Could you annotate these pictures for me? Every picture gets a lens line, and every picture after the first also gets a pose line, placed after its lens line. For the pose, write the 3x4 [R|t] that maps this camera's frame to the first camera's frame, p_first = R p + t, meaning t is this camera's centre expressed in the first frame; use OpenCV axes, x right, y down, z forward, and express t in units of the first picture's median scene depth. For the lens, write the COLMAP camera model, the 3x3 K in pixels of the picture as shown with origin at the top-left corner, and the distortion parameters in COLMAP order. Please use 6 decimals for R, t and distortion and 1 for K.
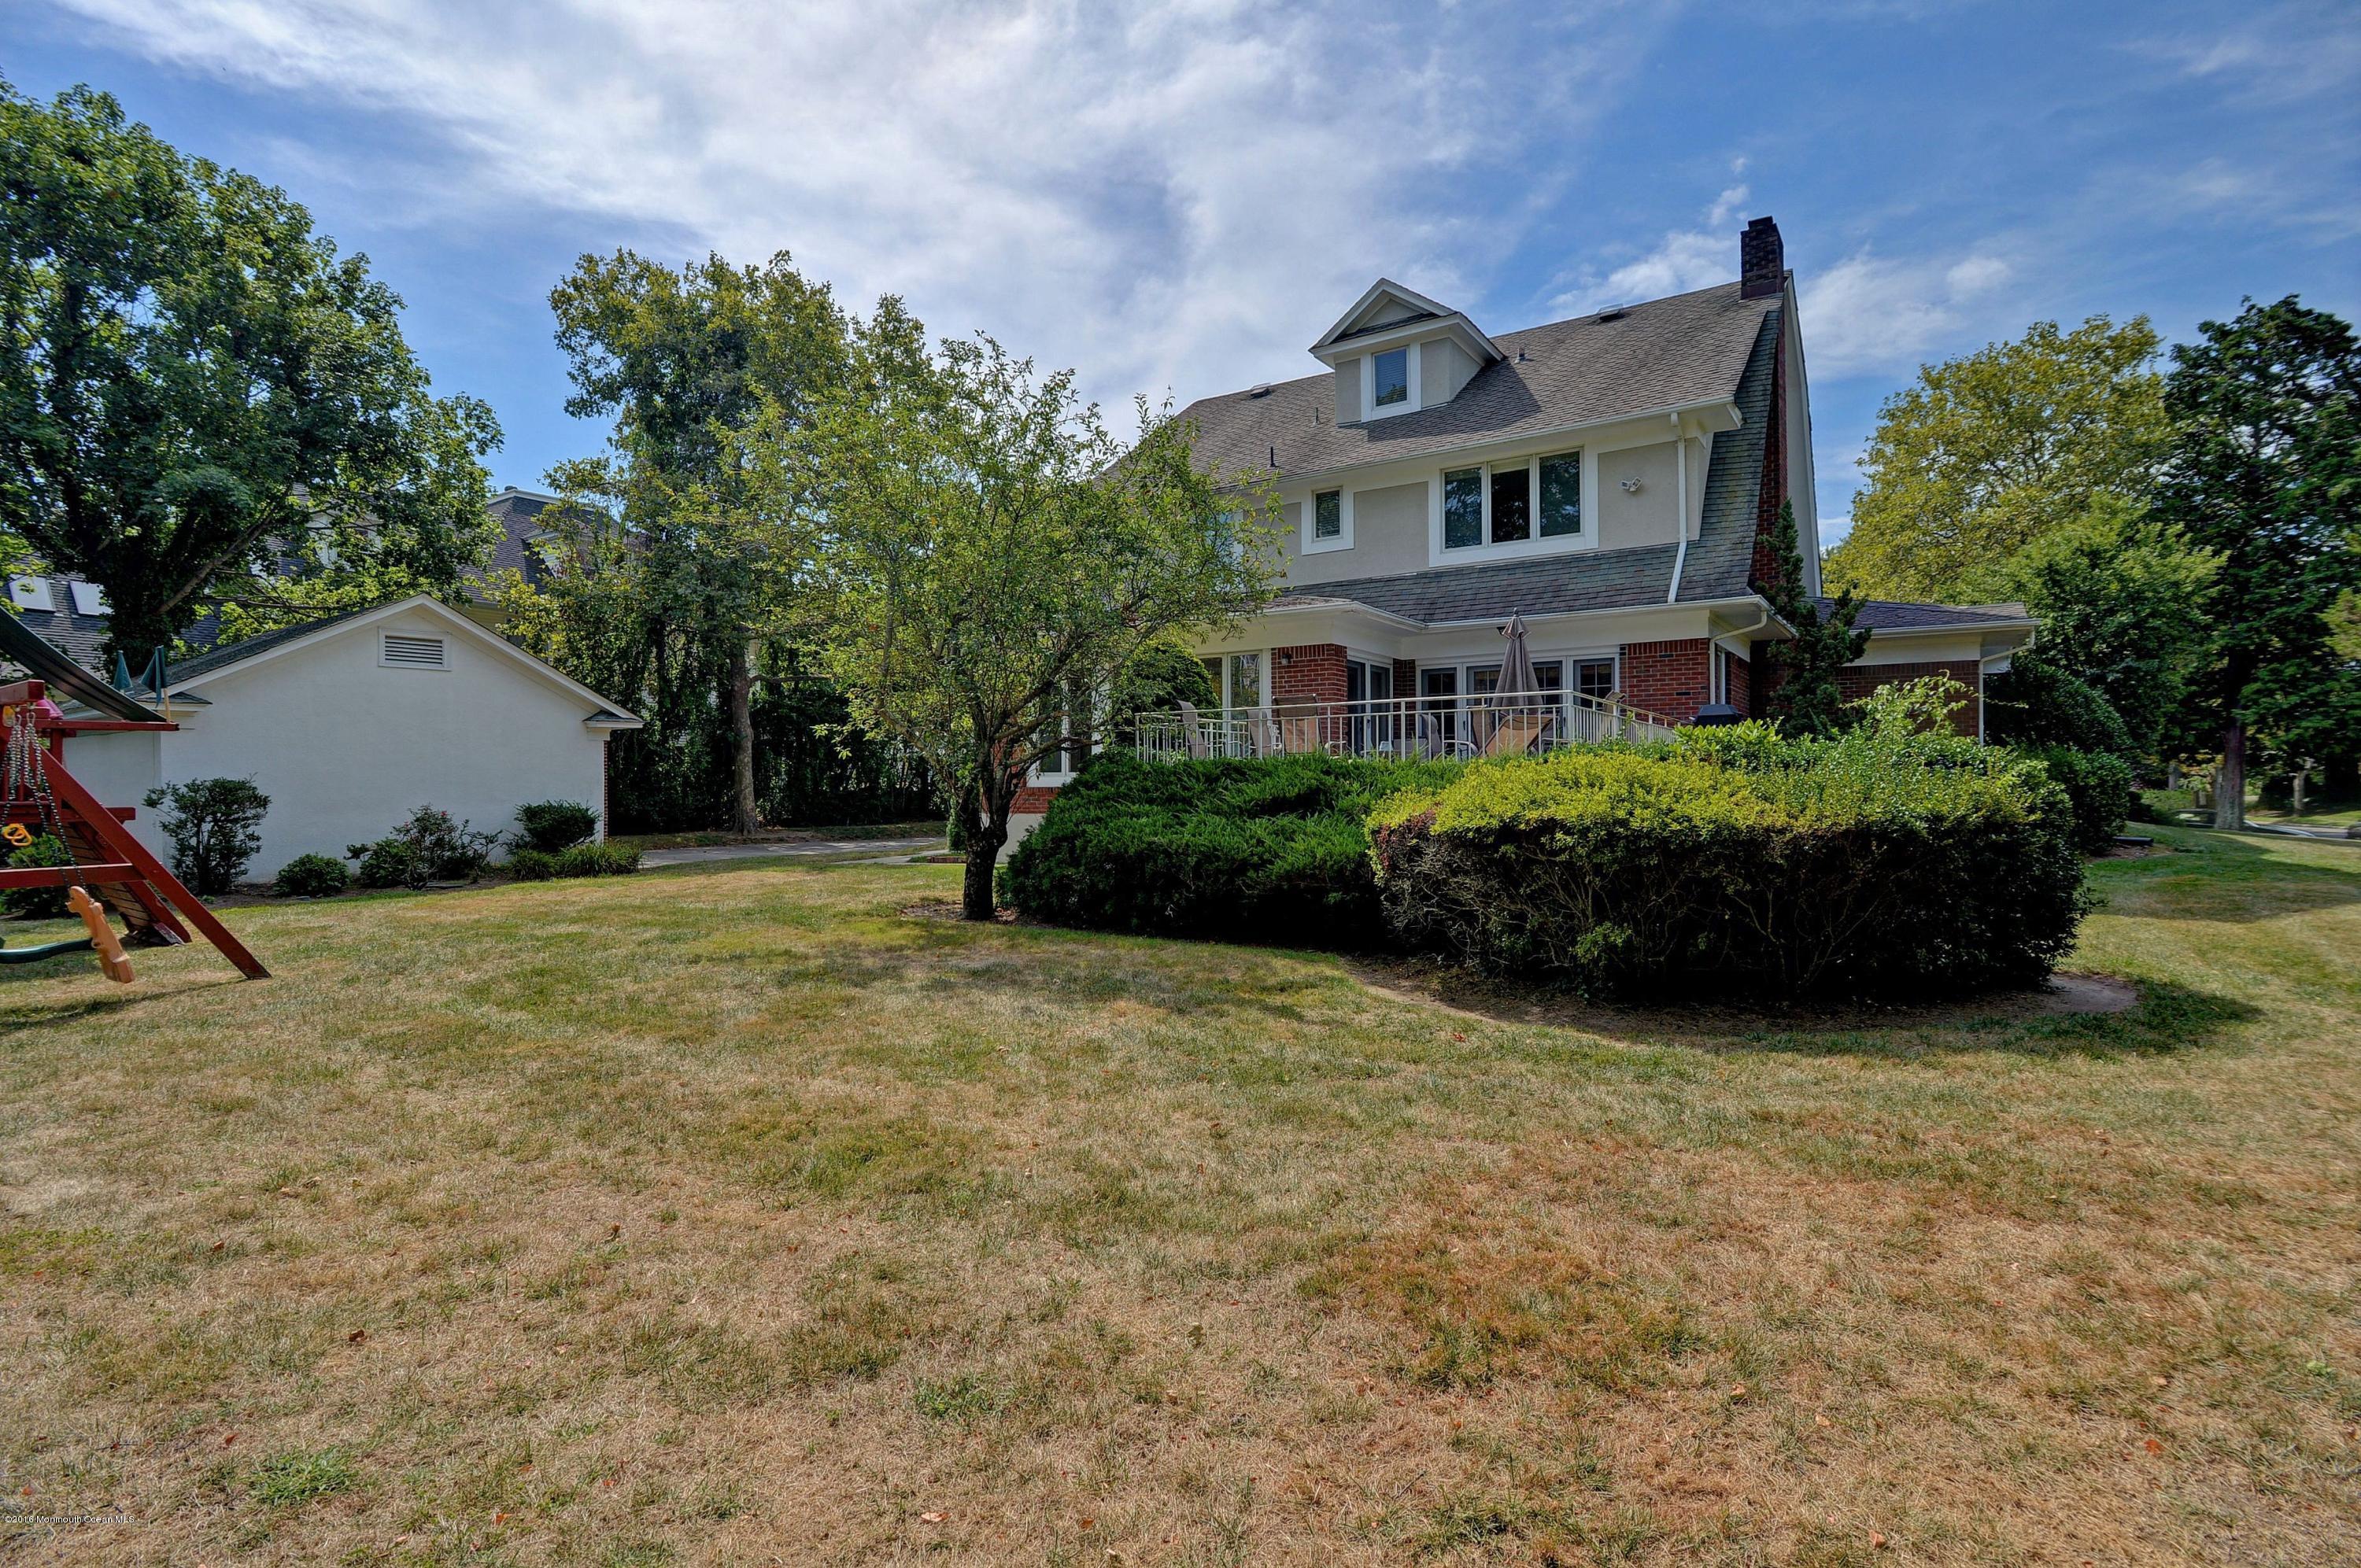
lens RADIAL K [[1141.0, 0, 1189.2], [0, 1141.0, 794.6], [0, 0, 1]] dist [0.001914, 0.000650]
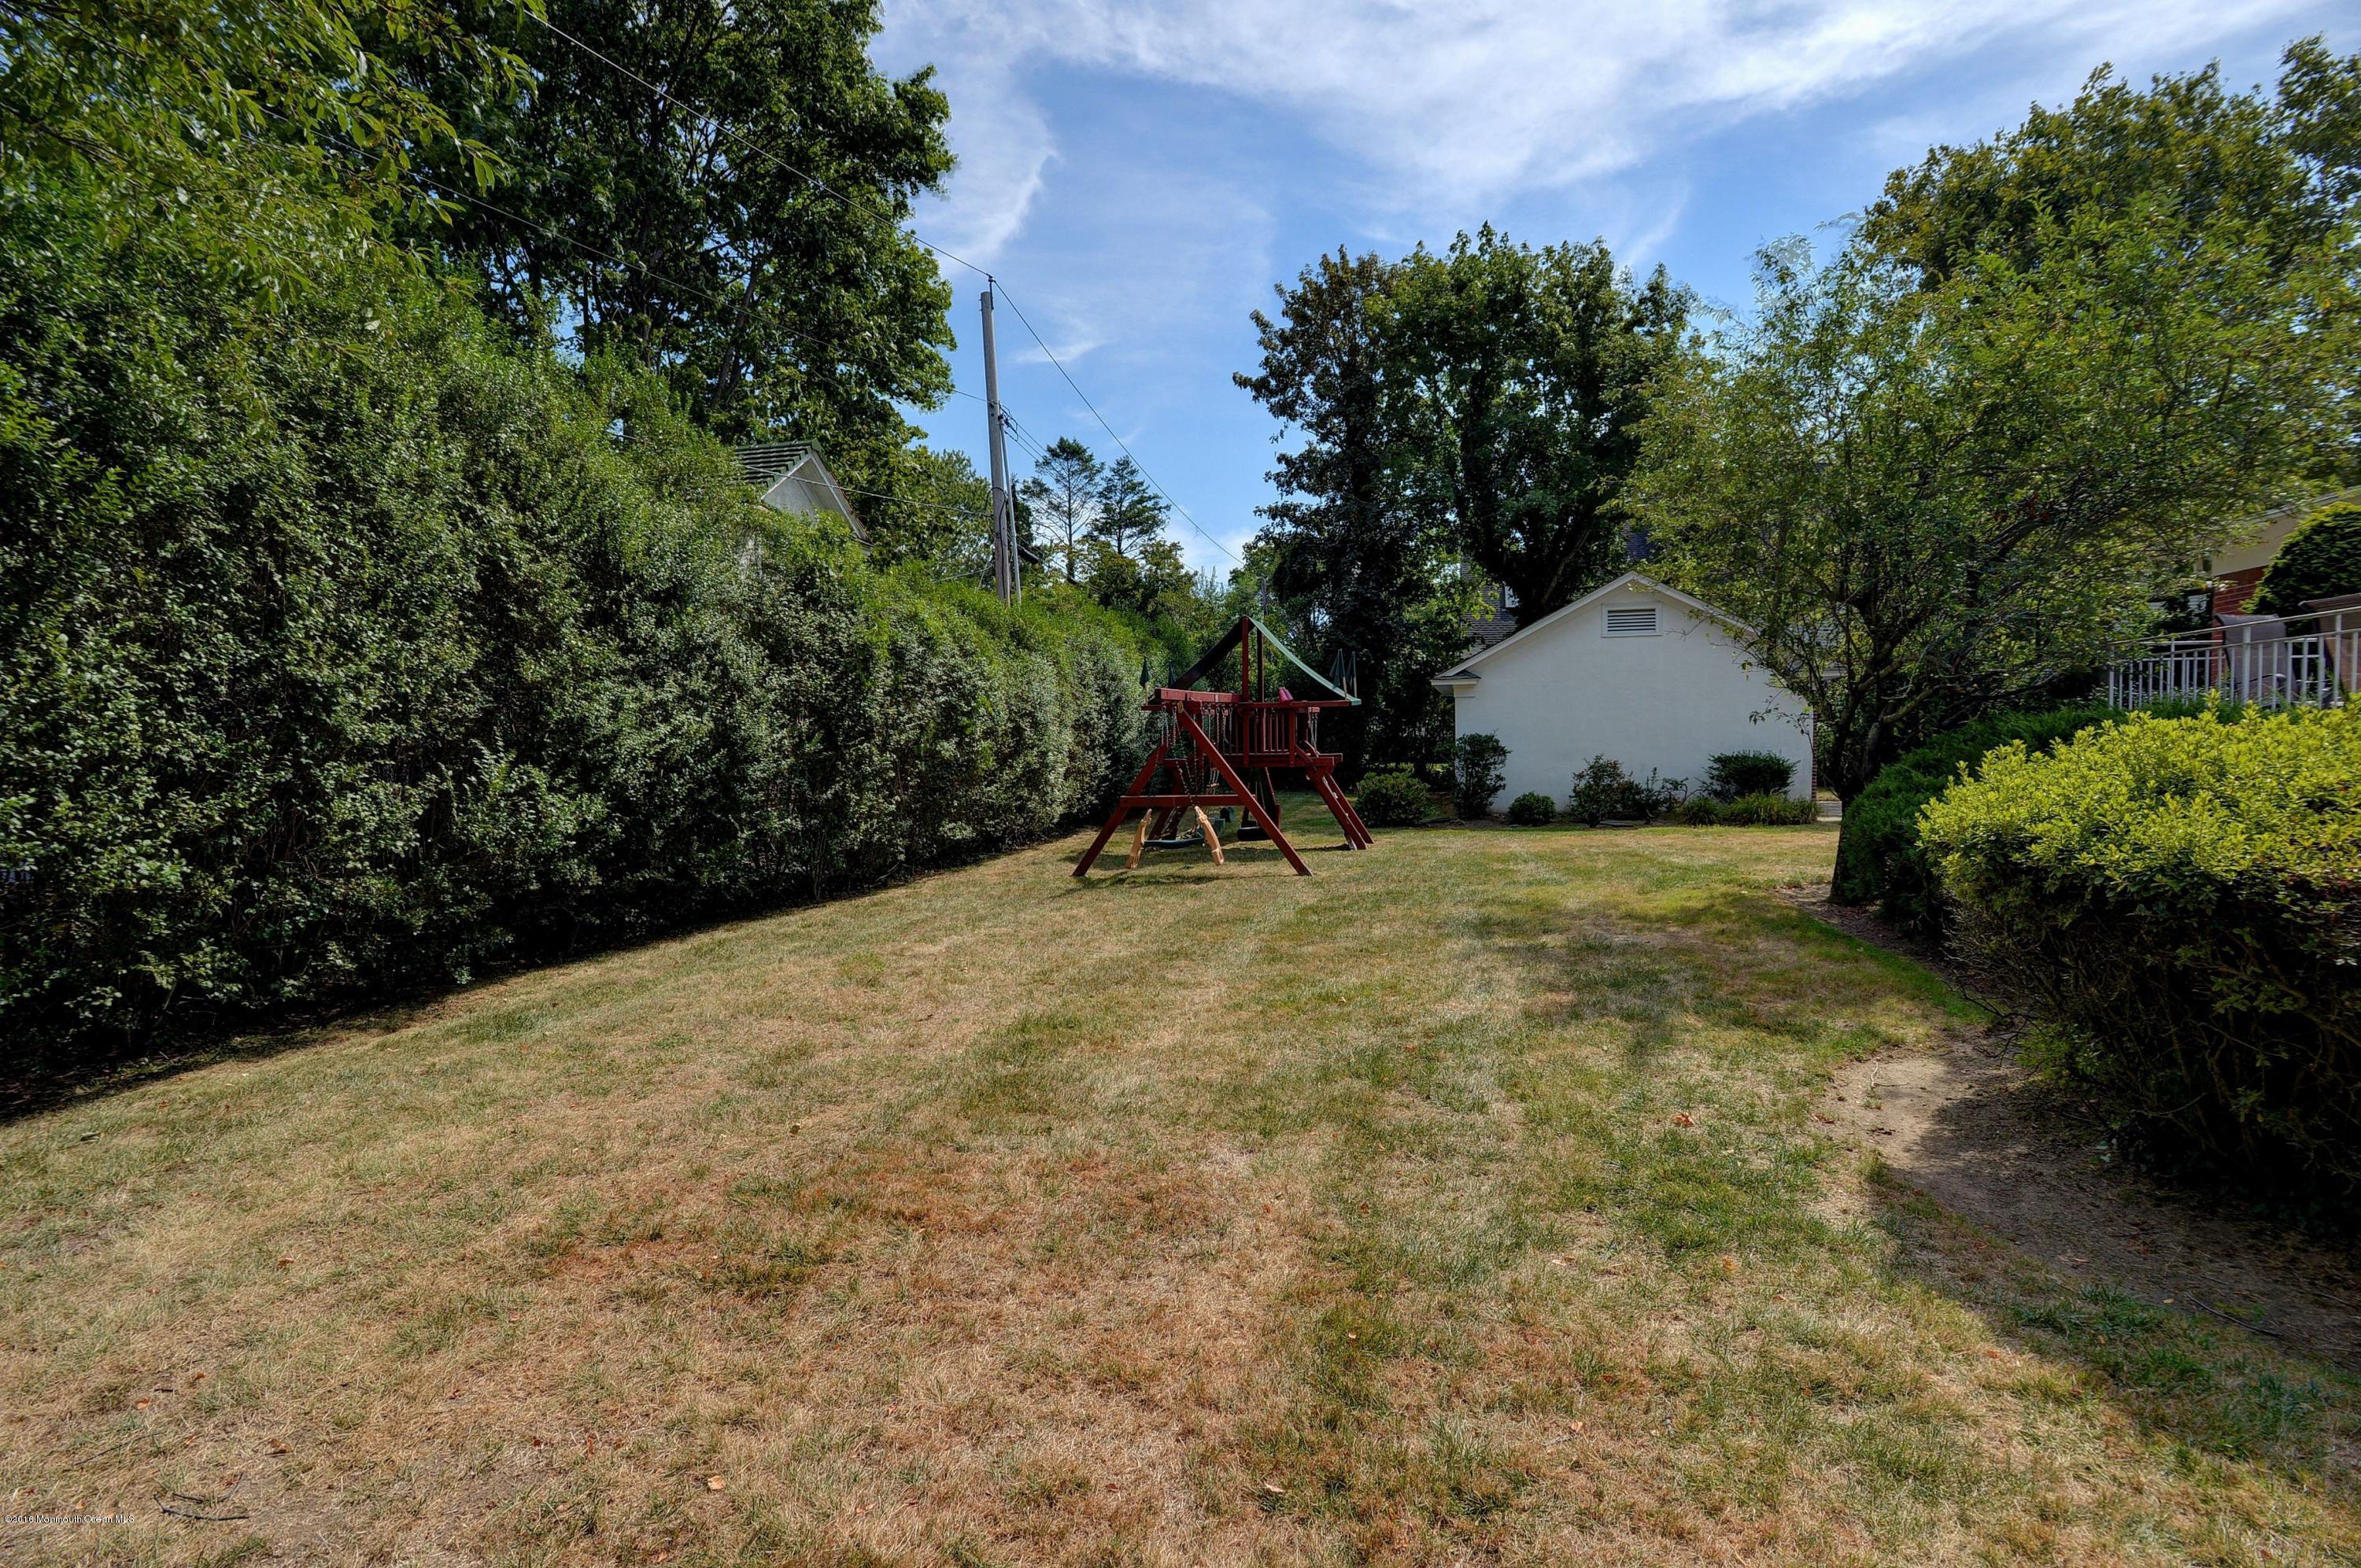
lens RADIAL K [[1141.0, 0, 1189.2], [0, 1141.0, 794.6], [0, 0, 1]] dist [0.001914, 0.000650]
pose [[0.428235, 0.039565, -0.902801, 0.199587], [0.006037, 0.998894, 0.046640, -0.006453], [0.903647, -0.025423, 0.427523, 0.103465]]
